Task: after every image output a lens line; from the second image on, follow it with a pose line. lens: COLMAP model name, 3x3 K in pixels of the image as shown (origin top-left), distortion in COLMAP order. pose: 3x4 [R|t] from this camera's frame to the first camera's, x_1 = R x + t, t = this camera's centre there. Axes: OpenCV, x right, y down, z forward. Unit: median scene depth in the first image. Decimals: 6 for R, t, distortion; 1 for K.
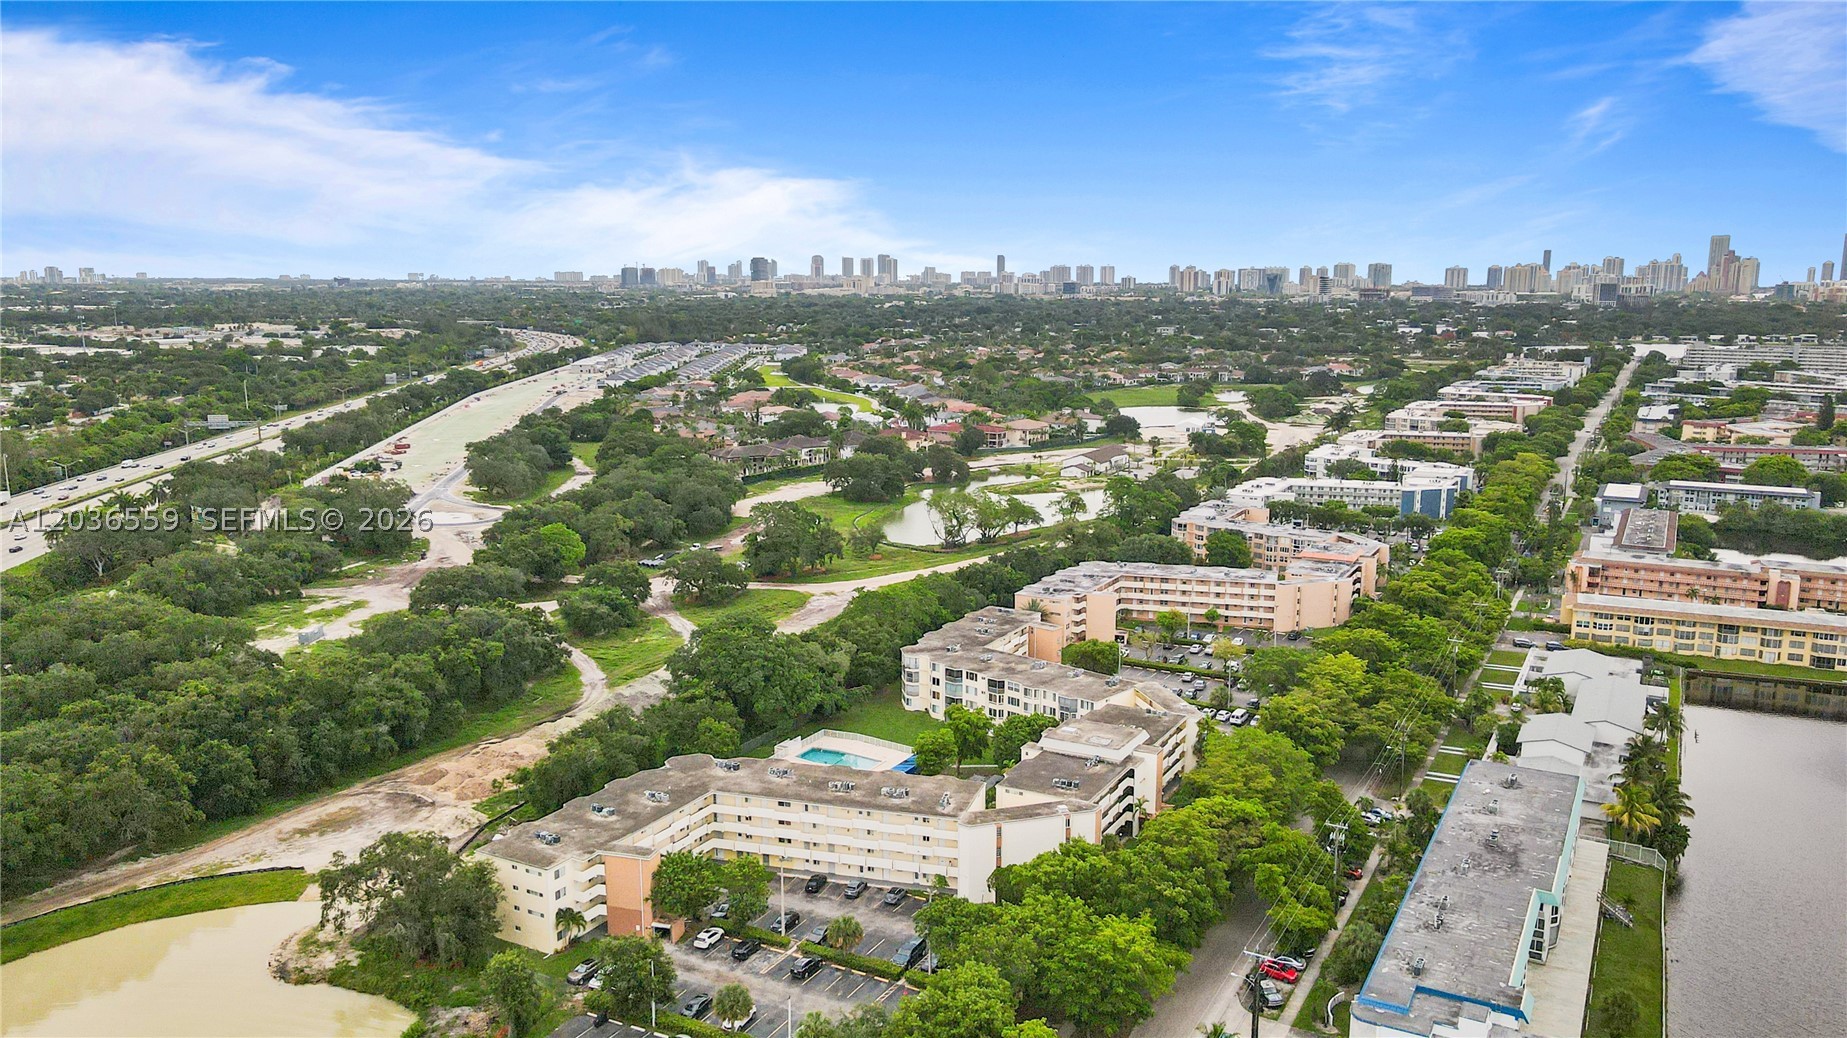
lens RADIAL K [[1370.8, 0, 923.5], [0, 1370.8, 519.0], [0, 0, 1]] dist [-0.011243, 0.047038]
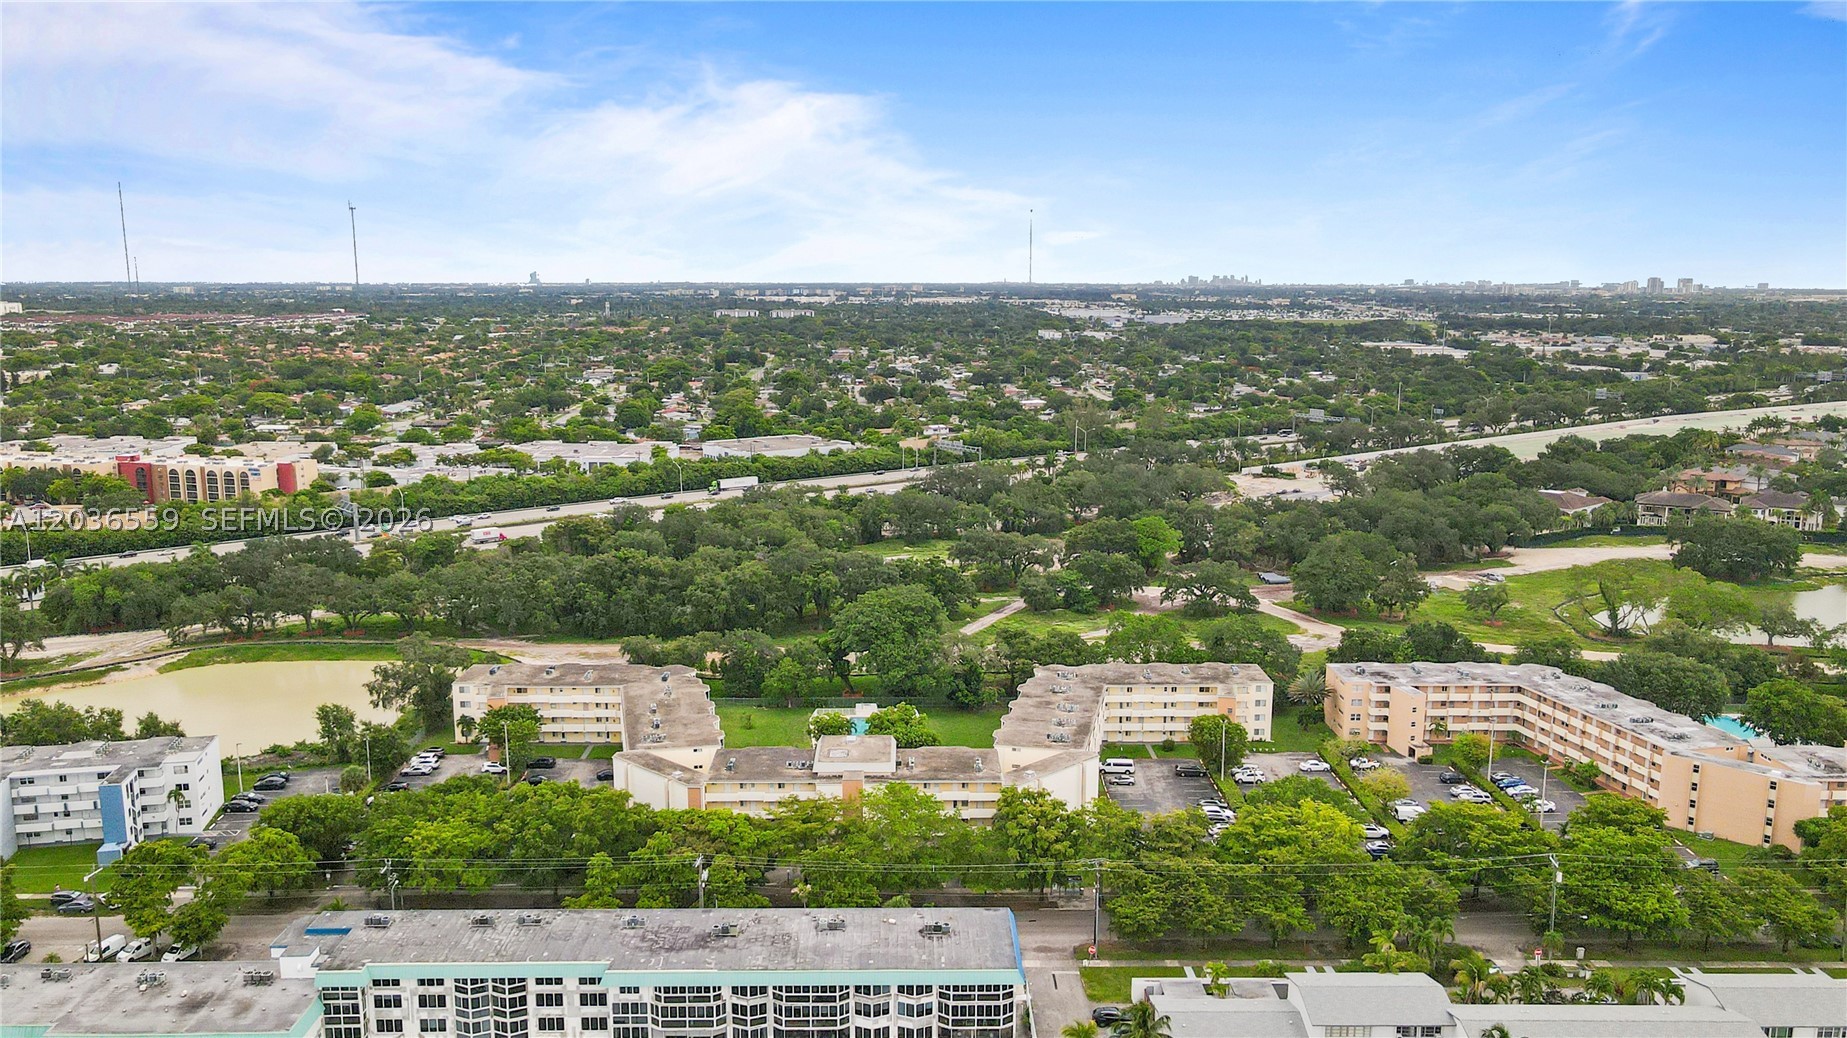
lens RADIAL K [[1416.8, 0, 923.5], [0, 1416.8, 519.0], [0, 0, 1]] dist [-0.015789, 0.060228]
pose [[0.493771, 0.146685, -0.857131, 0.792425], [-0.157232, 0.984484, 0.077902, -0.071373], [0.855259, 0.096302, 0.509173, 0.411614]]
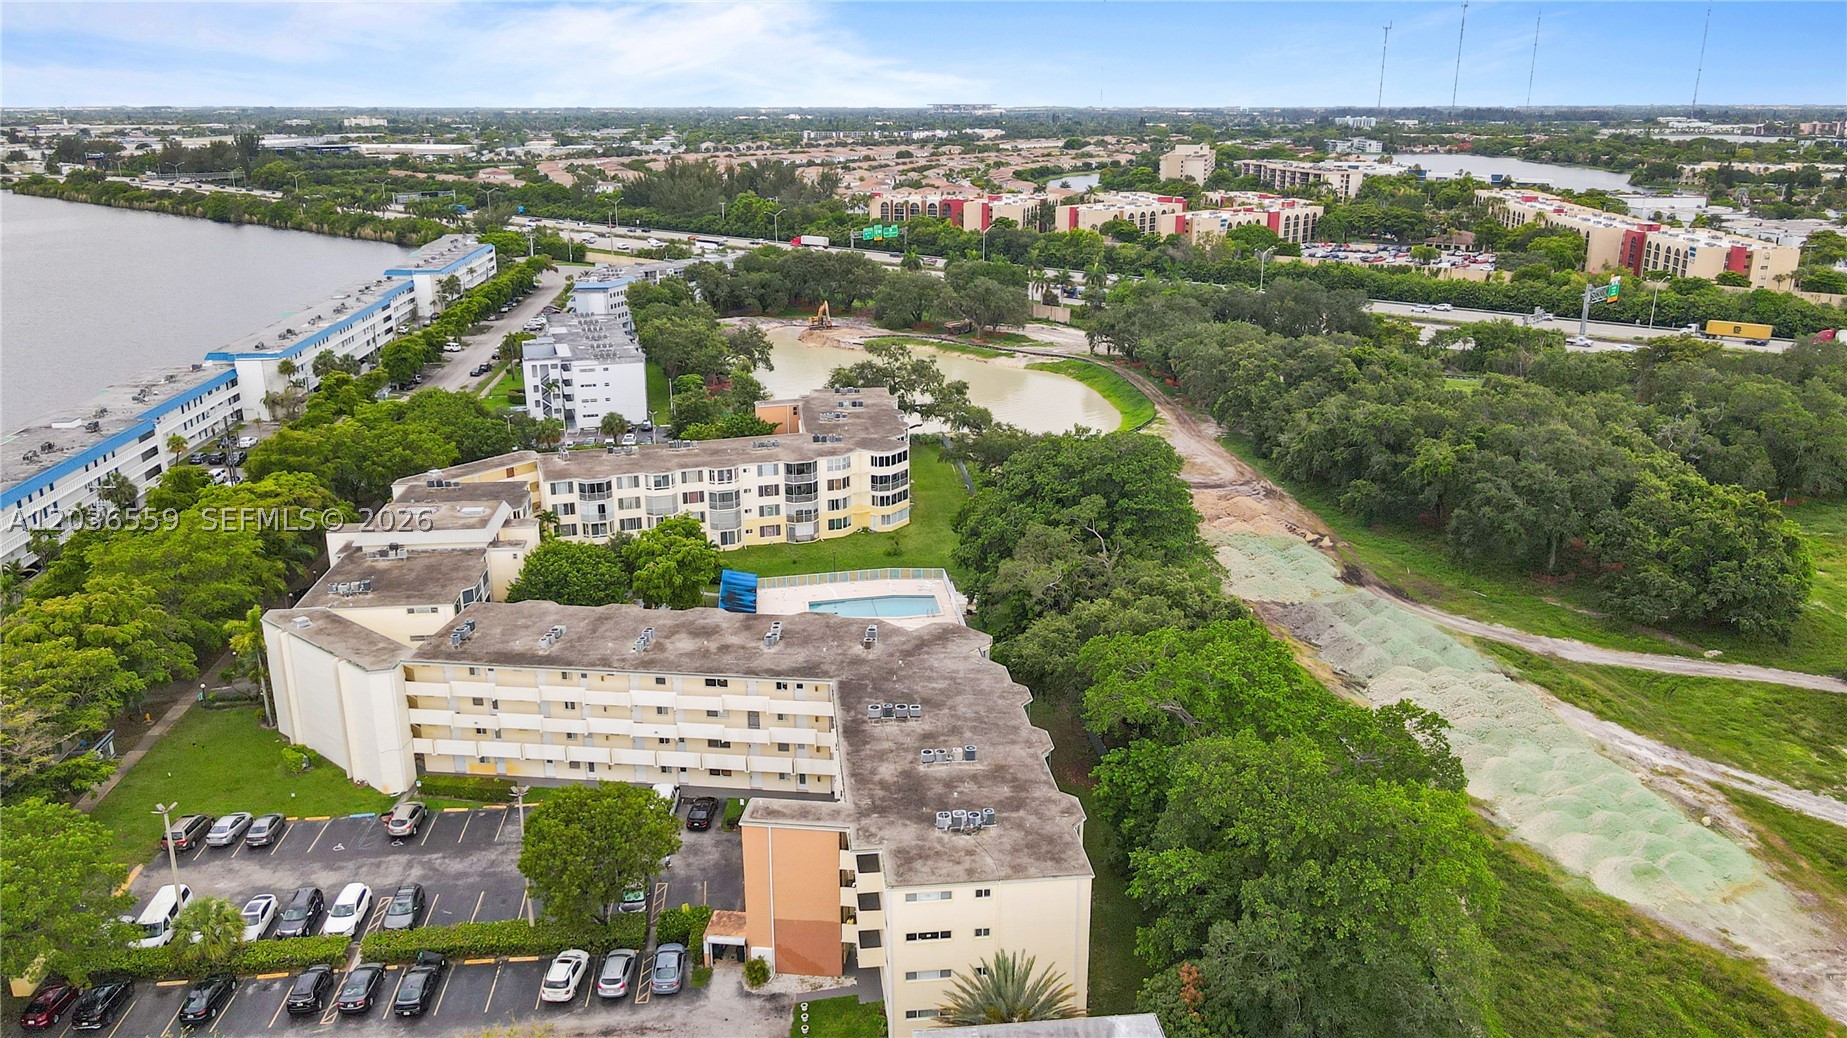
lens RADIAL K [[1370.8, 0, 923.5], [0, 1370.8, 519.0], [0, 0, 1]] dist [-0.011243, 0.047038]
pose [[-0.818813, 0.167572, -0.549058, 0.243607], [-0.101126, 0.899384, 0.425302, -0.129058], [0.565082, 0.403767, -0.719482, 1.313913]]
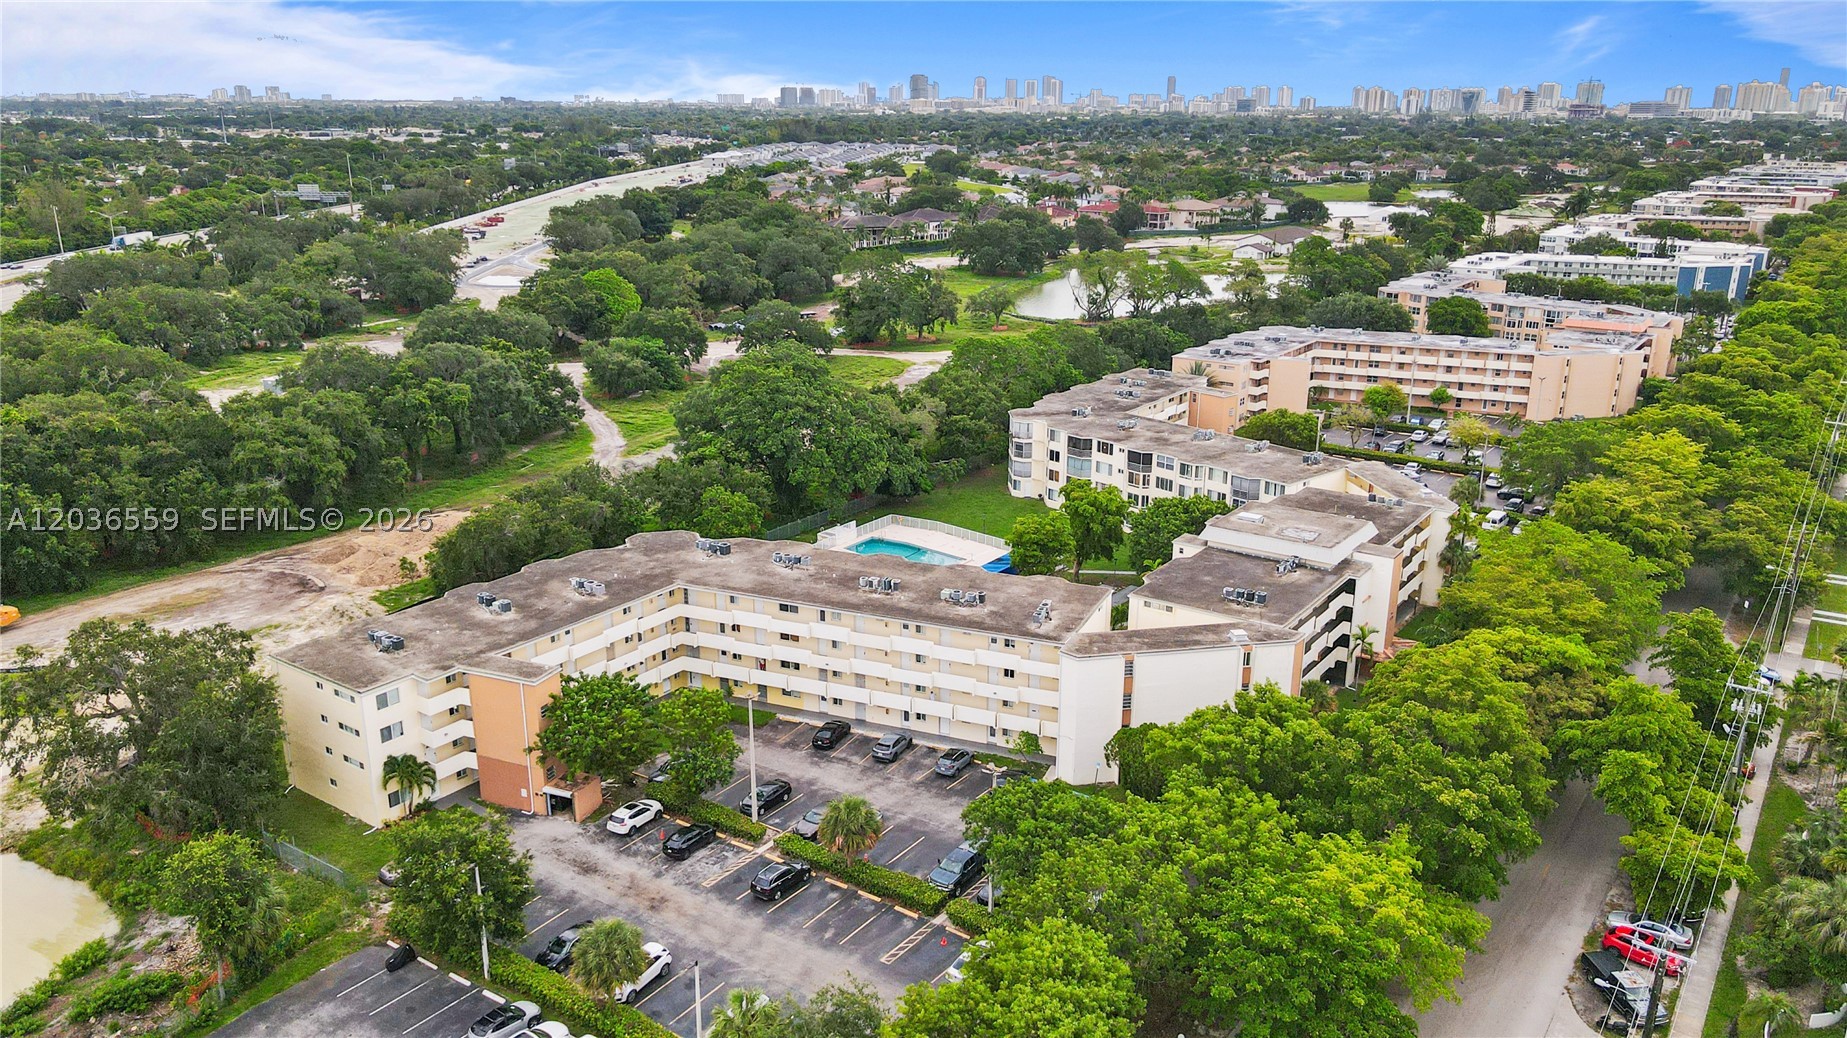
lens RADIAL K [[1363.9, 0, 923.5], [0, 1363.9, 519.0], [0, 0, 1]] dist [-0.009760, 0.042668]
pose [[0.993238, 0.037722, -0.109795, 0.020117], [-0.024144, 0.992180, 0.122460, 0.065095], [0.113556, -0.118981, 0.986382, 0.287336]]
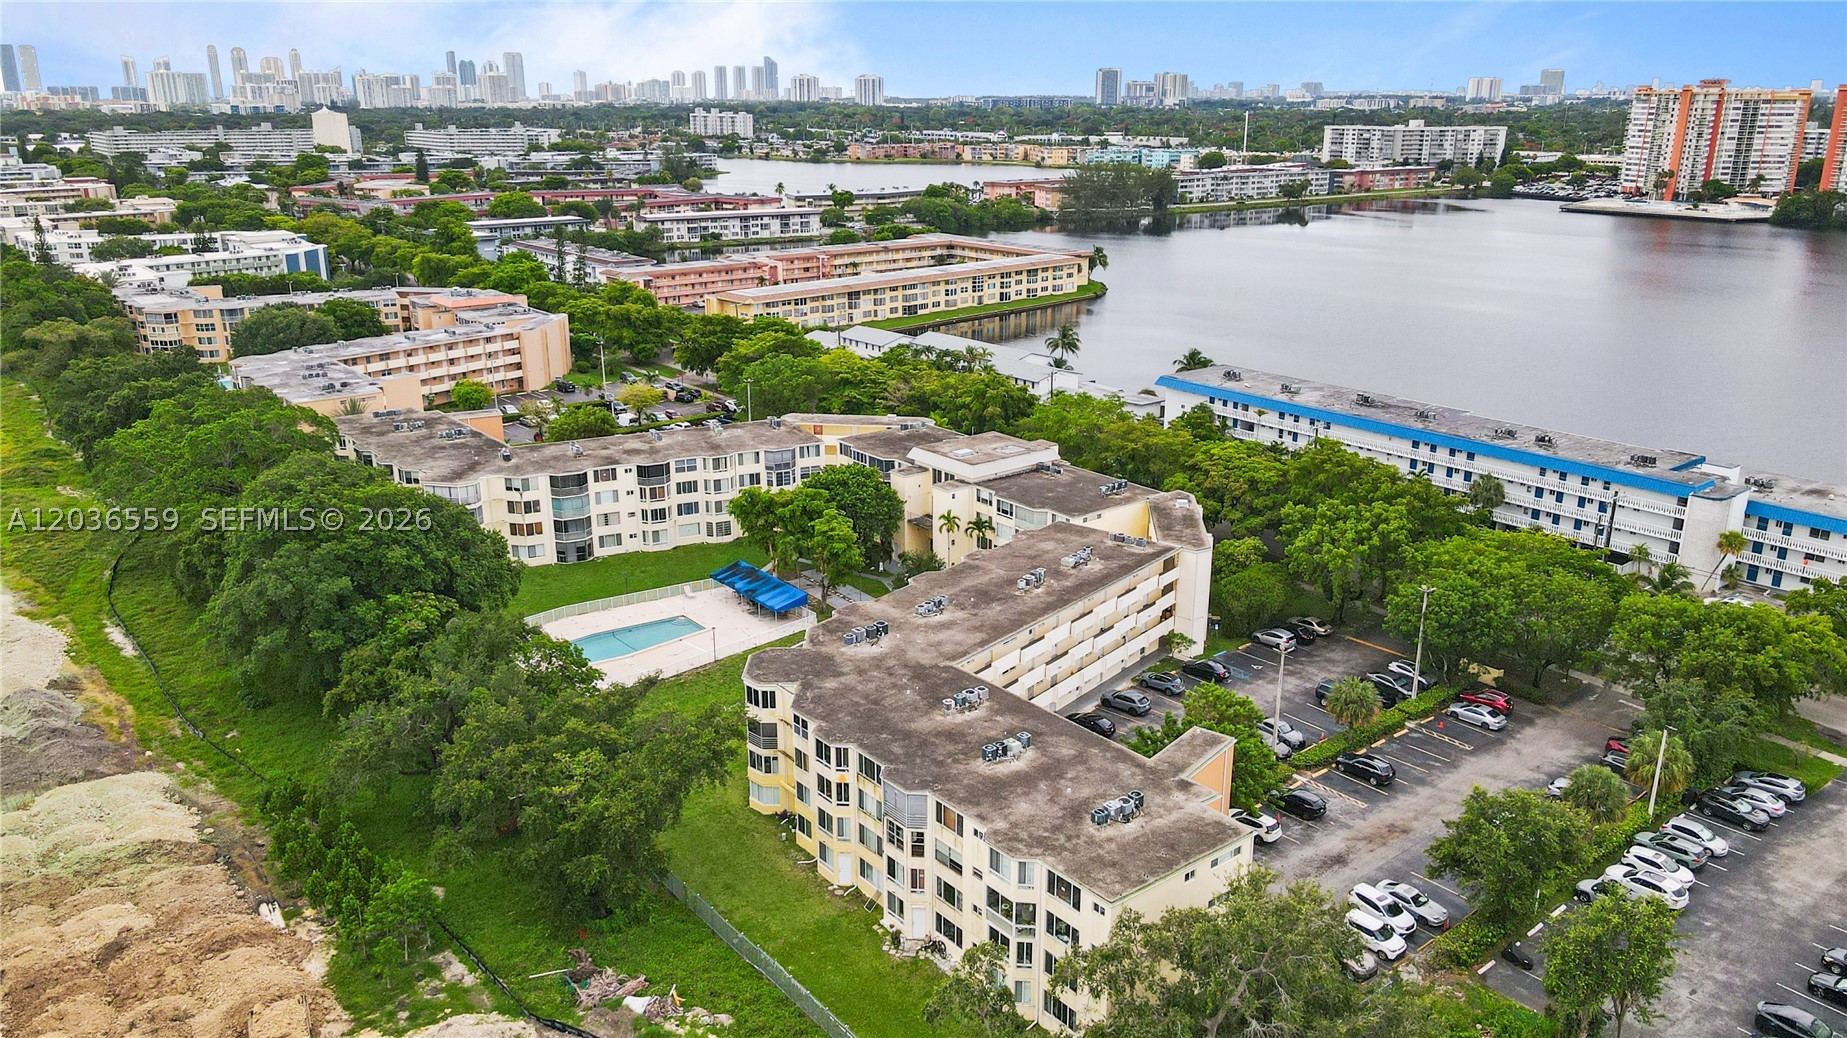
lens RADIAL K [[1363.9, 0, 923.5], [0, 1363.9, 519.0], [0, 0, 1]] dist [-0.009760, 0.042668]
pose [[0.386650, -0.276522, 0.879794, -0.457617], [0.164417, 0.959374, 0.229277, 0.011648], [-0.907452, 0.056004, 0.416407, 0.573373]]
